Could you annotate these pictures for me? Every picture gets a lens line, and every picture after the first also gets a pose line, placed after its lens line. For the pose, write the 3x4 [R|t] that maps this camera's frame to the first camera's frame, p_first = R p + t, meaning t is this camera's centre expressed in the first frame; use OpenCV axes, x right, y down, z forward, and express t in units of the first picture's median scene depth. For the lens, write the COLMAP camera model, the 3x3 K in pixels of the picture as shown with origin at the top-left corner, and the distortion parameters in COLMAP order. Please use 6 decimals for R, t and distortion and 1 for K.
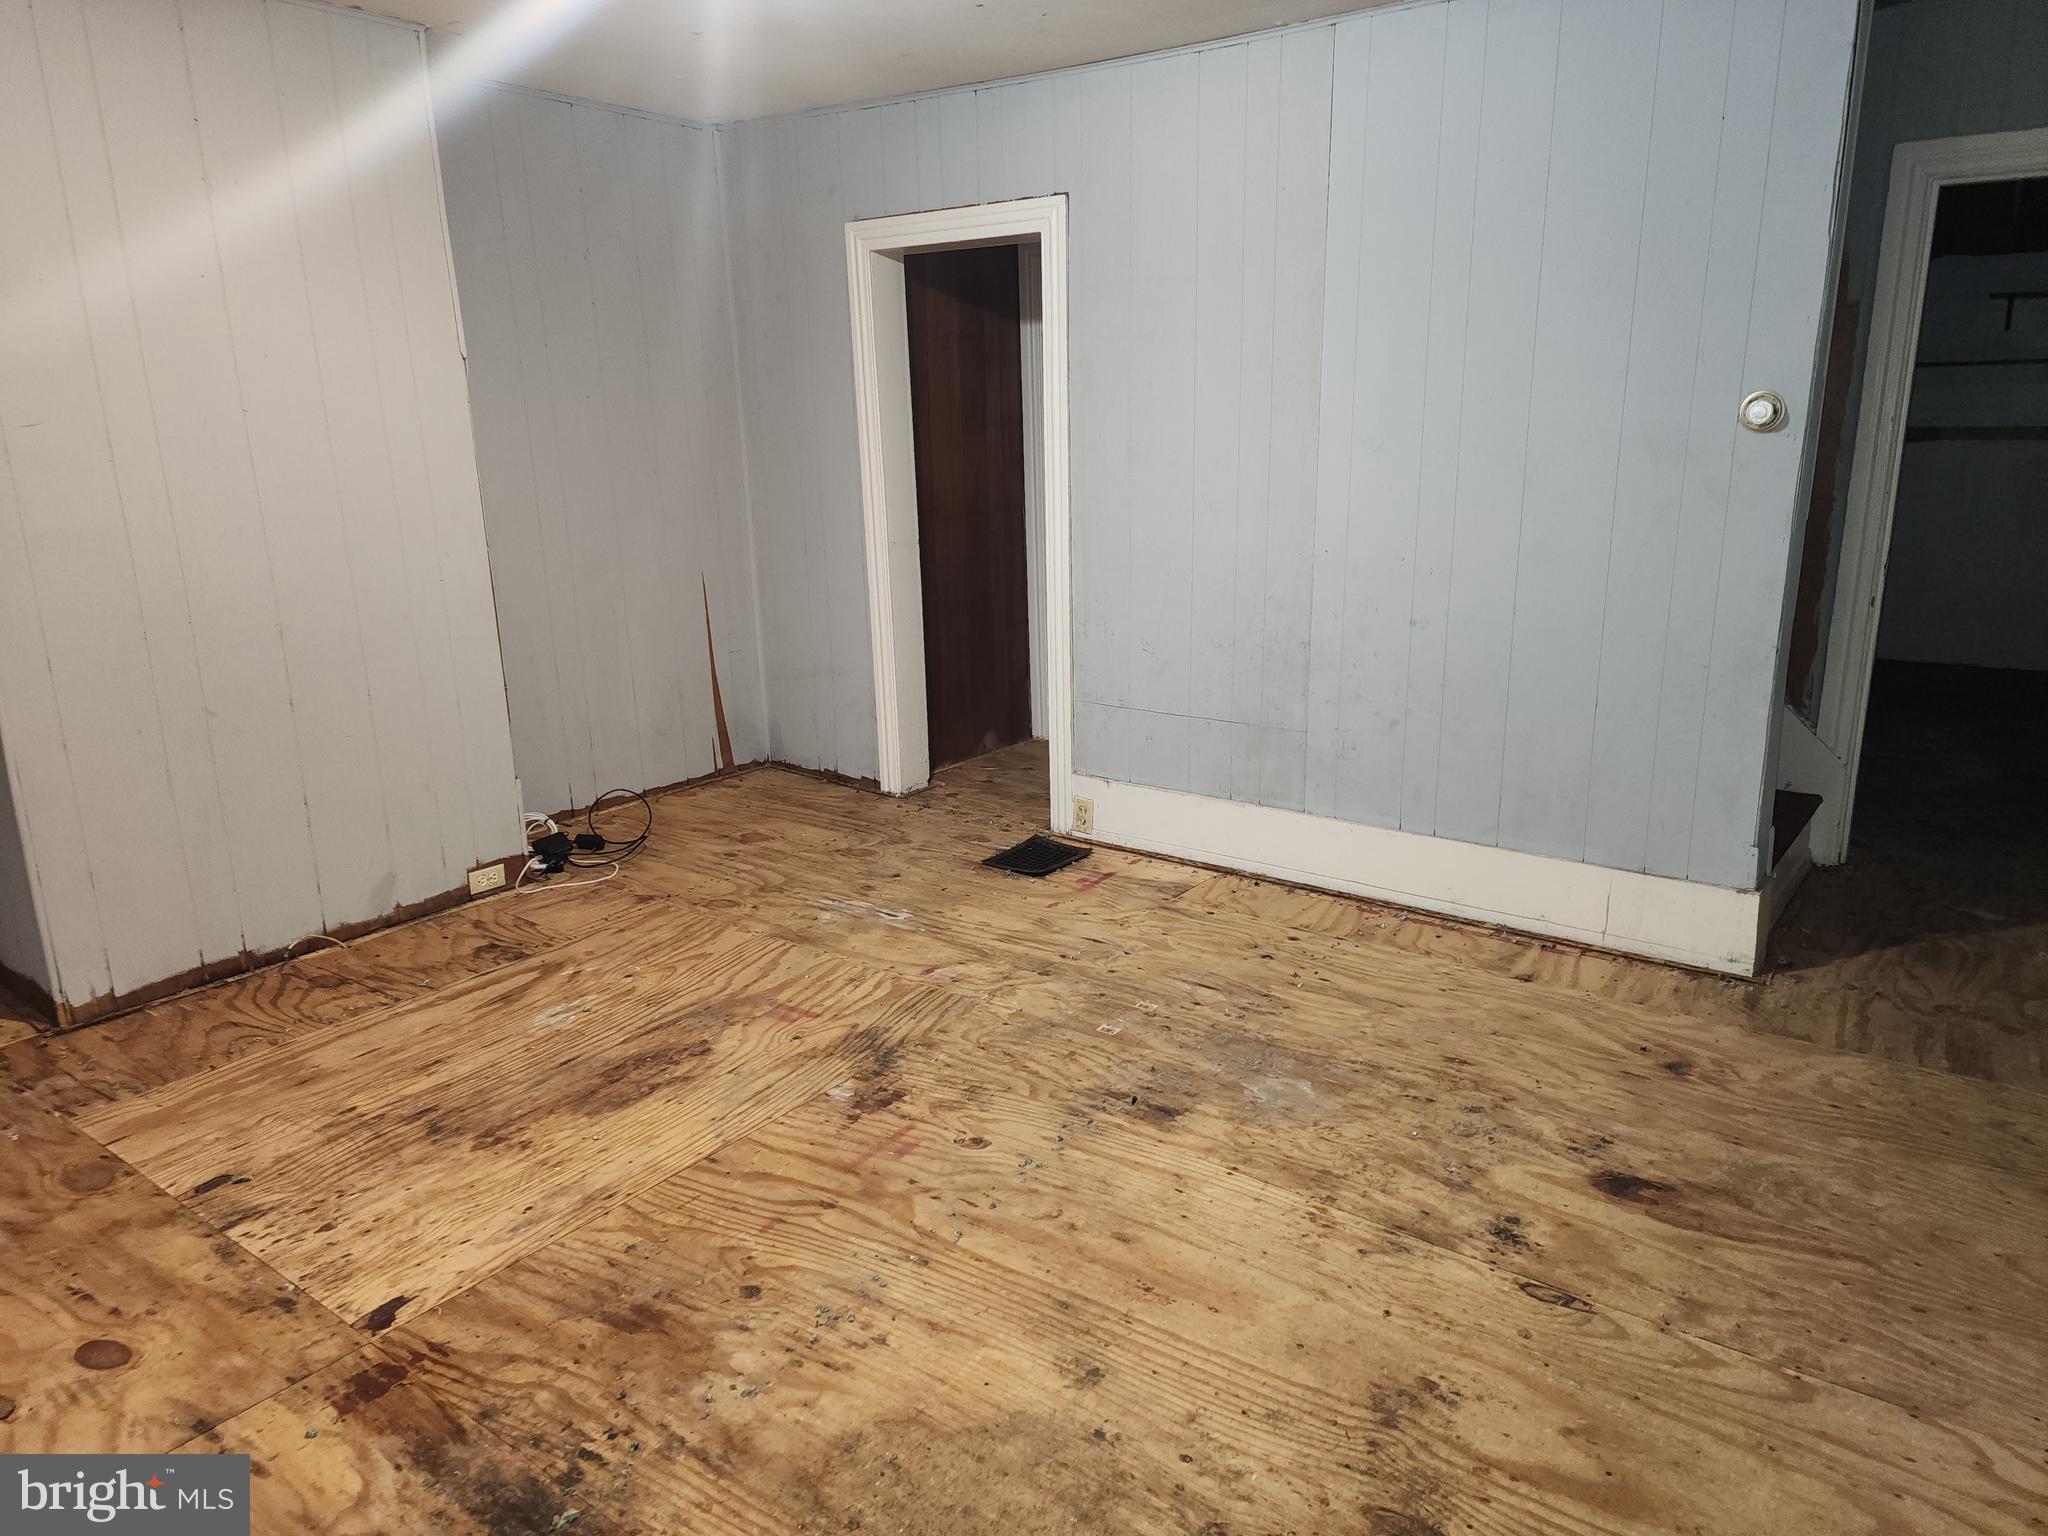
lens RADIAL K [[1374.8, 0, 1036.9], [0, 1374.8, 748.2], [0, 0, 1]] dist [0.067441, -0.063655]
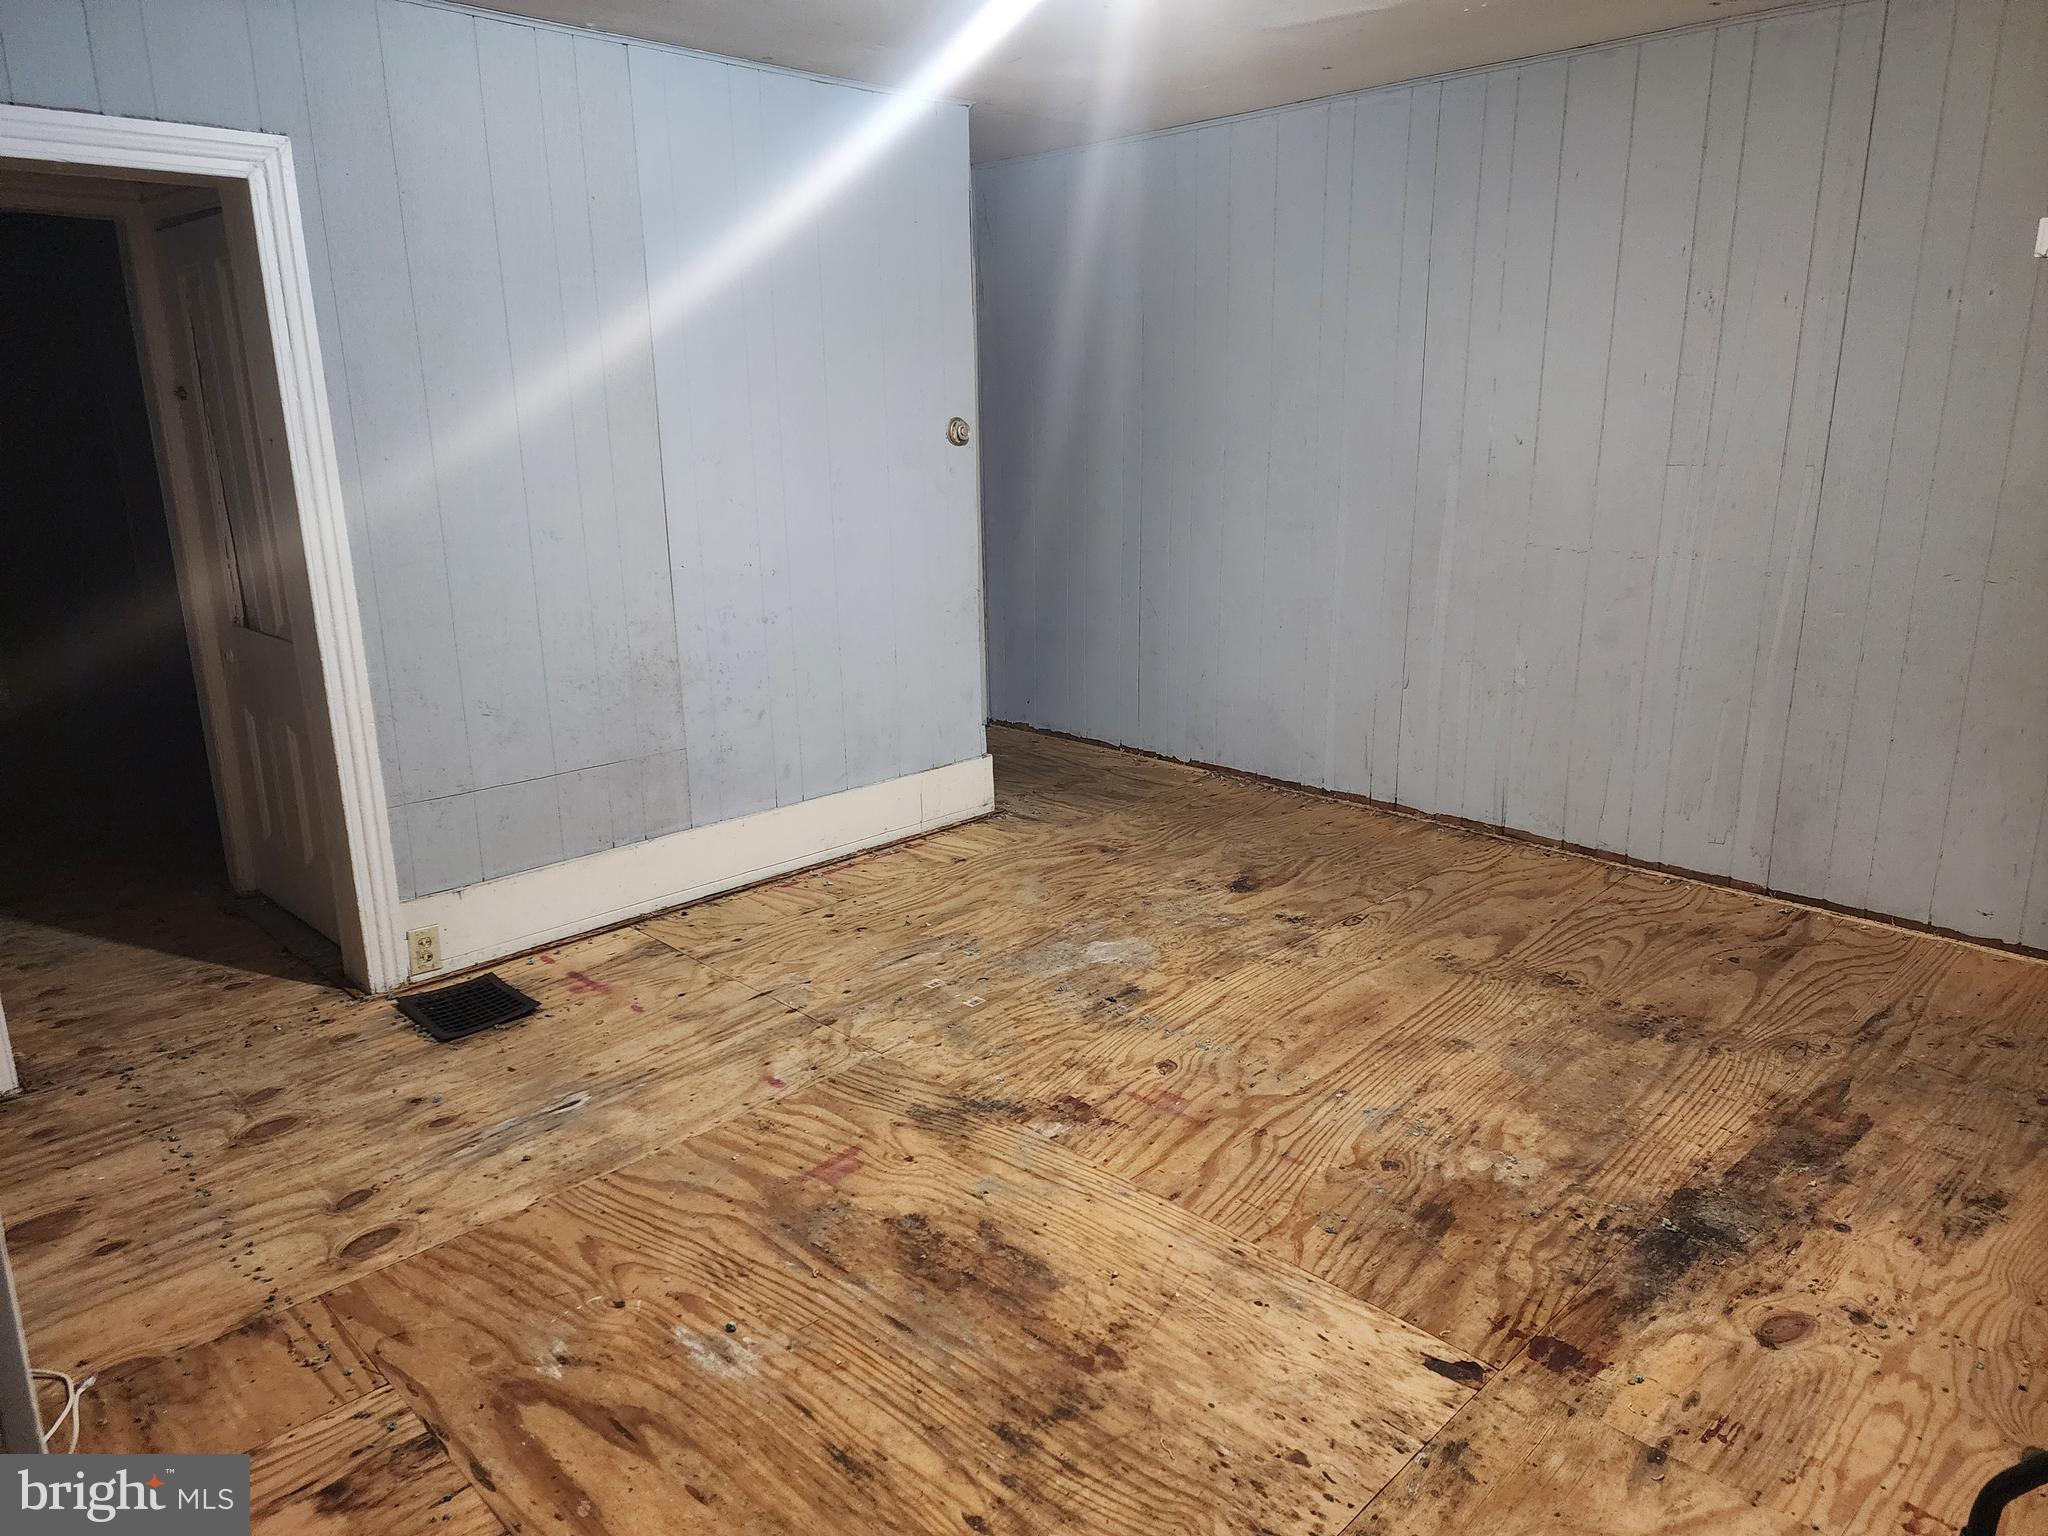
lens RADIAL K [[1374.8, 0, 1039.3], [0, 1374.8, 785.0], [0, 0, 1]] dist [0.067441, -0.063655]
pose [[0.135949, -0.255171, 0.957291, -0.924855], [0.251584, 0.943479, 0.215761, -0.173843], [-0.958240, 0.211507, 0.192462, 0.708792]]
